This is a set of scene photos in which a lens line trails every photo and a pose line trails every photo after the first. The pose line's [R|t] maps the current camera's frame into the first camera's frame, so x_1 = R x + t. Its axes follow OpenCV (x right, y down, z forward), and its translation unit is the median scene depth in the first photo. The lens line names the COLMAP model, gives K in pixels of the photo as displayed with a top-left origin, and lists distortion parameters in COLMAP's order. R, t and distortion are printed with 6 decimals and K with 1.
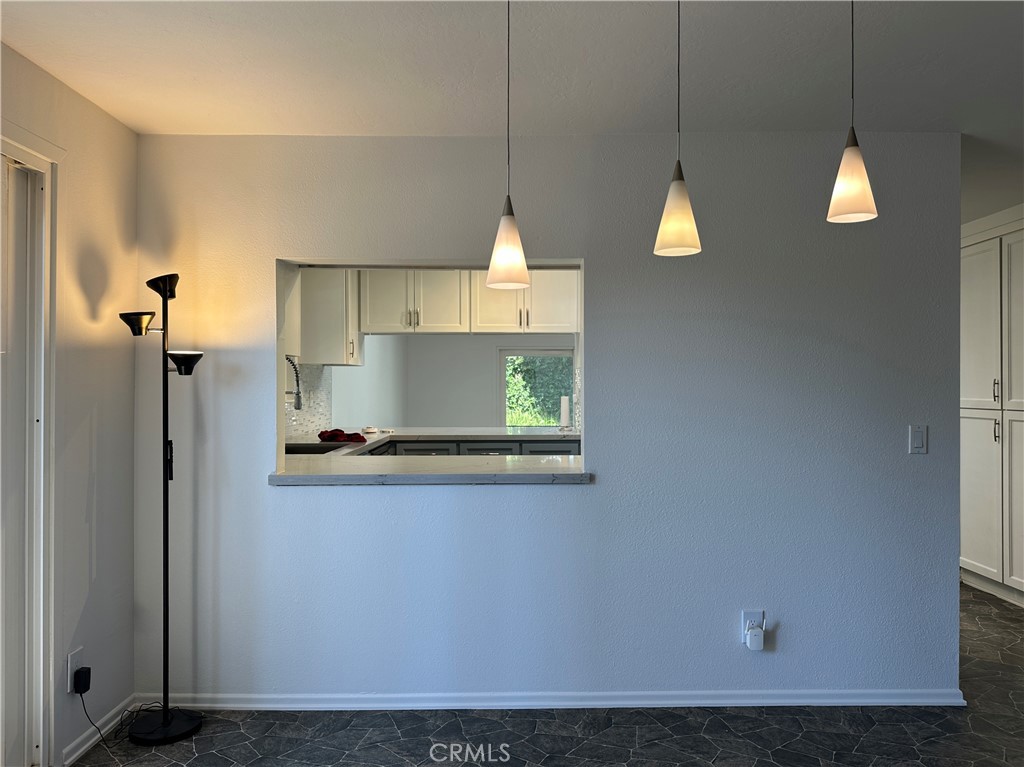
lens RADIAL K [[733.2, 0, 512.0], [0, 733.2, 383.5], [0, 0, 1]] dist [0.058222, -0.111964]
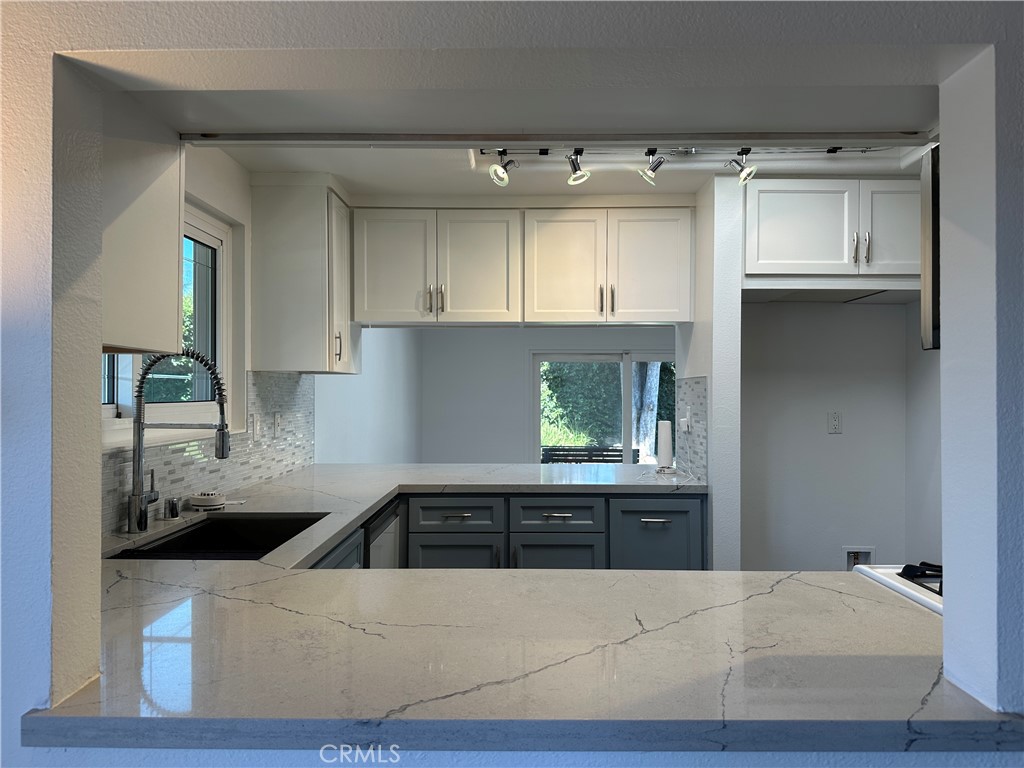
lens RADIAL K [[712.8, 0, 512.0], [0, 712.8, 384.0], [0, 0, 1]] dist [0.062436, -0.098432]
pose [[0.999939, 0.000531, -0.011015, -0.059589], [-0.000624, 0.999964, -0.008437, -0.009852], [0.011010, 0.008443, 0.999904, 0.369398]]
